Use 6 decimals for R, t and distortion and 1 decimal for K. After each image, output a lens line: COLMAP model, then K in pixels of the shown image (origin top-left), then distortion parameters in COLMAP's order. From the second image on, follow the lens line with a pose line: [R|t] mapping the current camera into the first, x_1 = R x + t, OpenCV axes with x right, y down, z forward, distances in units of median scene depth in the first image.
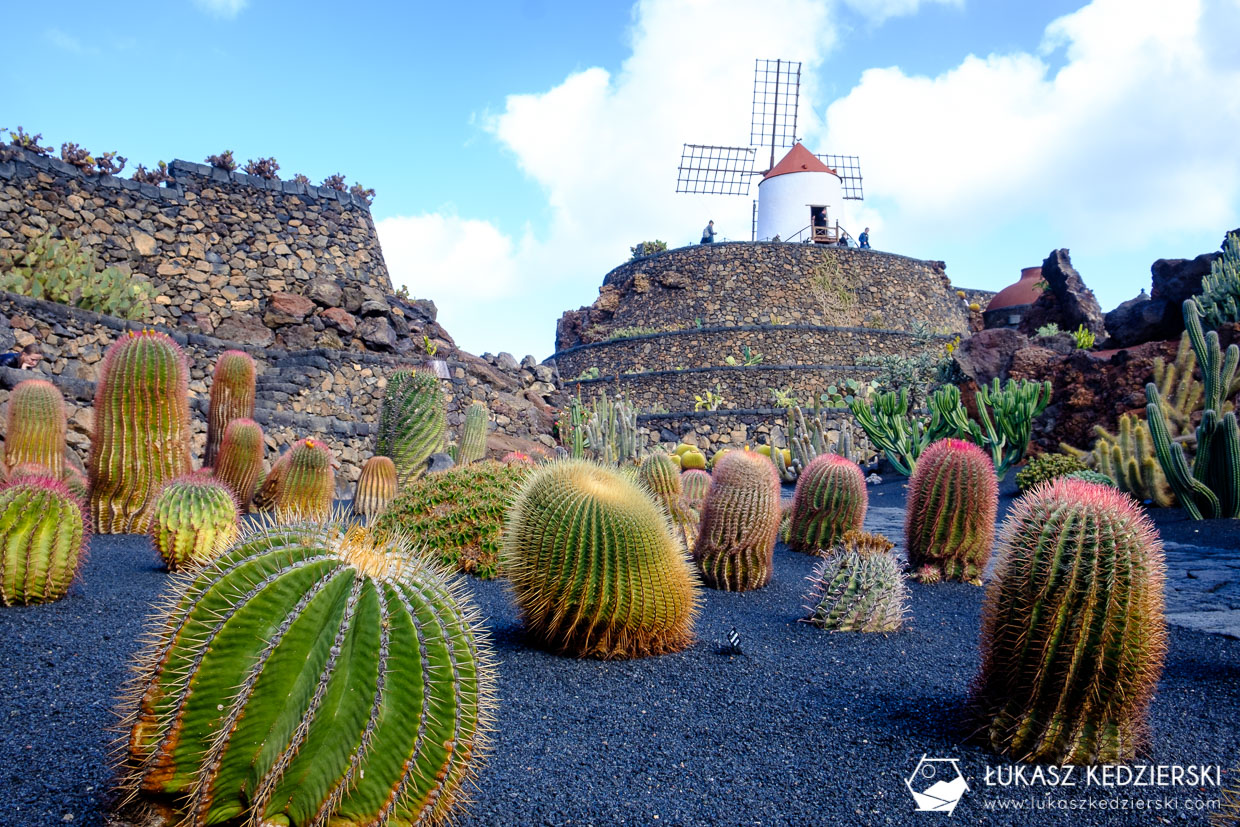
lens RADIAL K [[993.1, 0, 618.8], [0, 993.1, 399.4], [0, 0, 1]] dist [0.083958, 0.001469]
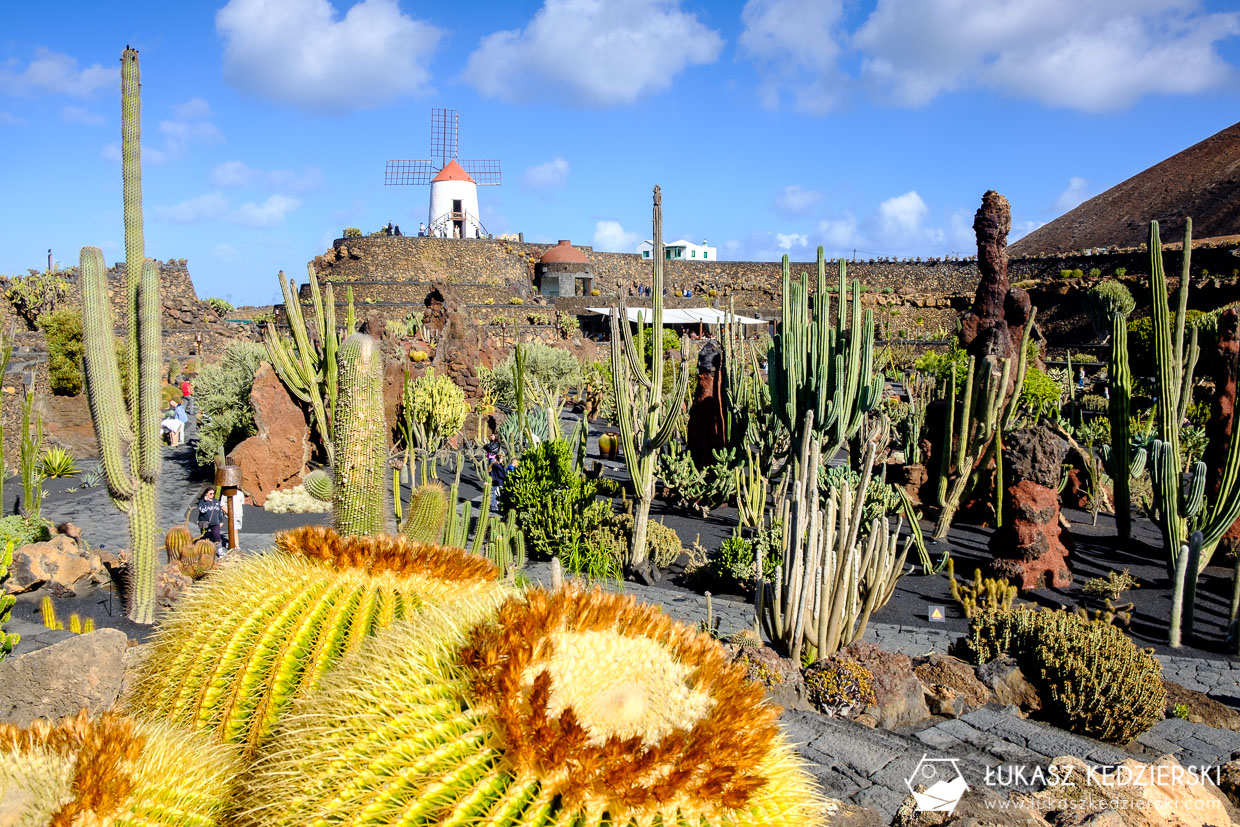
lens RADIAL K [[990.1, 0, 634.1], [0, 990.1, 418.9], [0, 0, 1]] dist [-0.044956, 0.052785]
pose [[0.994977, 0.014895, 0.098987, 0.442116], [-0.034601, 0.979091, 0.200460, -0.218103], [-0.093932, -0.202878, 0.974688, -1.139816]]
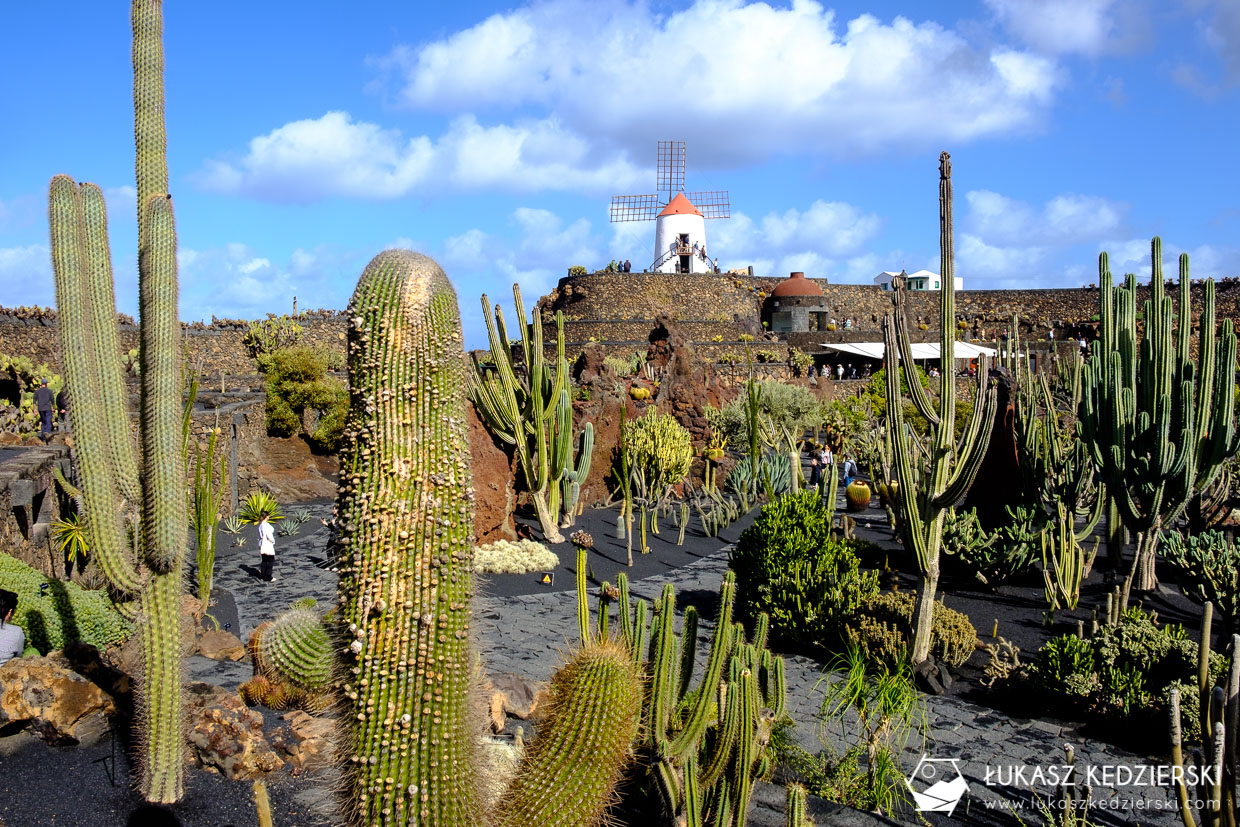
lens RADIAL K [[990.1, 0, 634.1], [0, 990.1, 418.9], [0, 0, 1]] dist [-0.044956, 0.052785]
pose [[0.991512, 0.014902, -0.129159, 0.432886], [0.006008, 0.987096, 0.160015, -0.189355], [0.129877, -0.159433, 0.978628, -0.995260]]
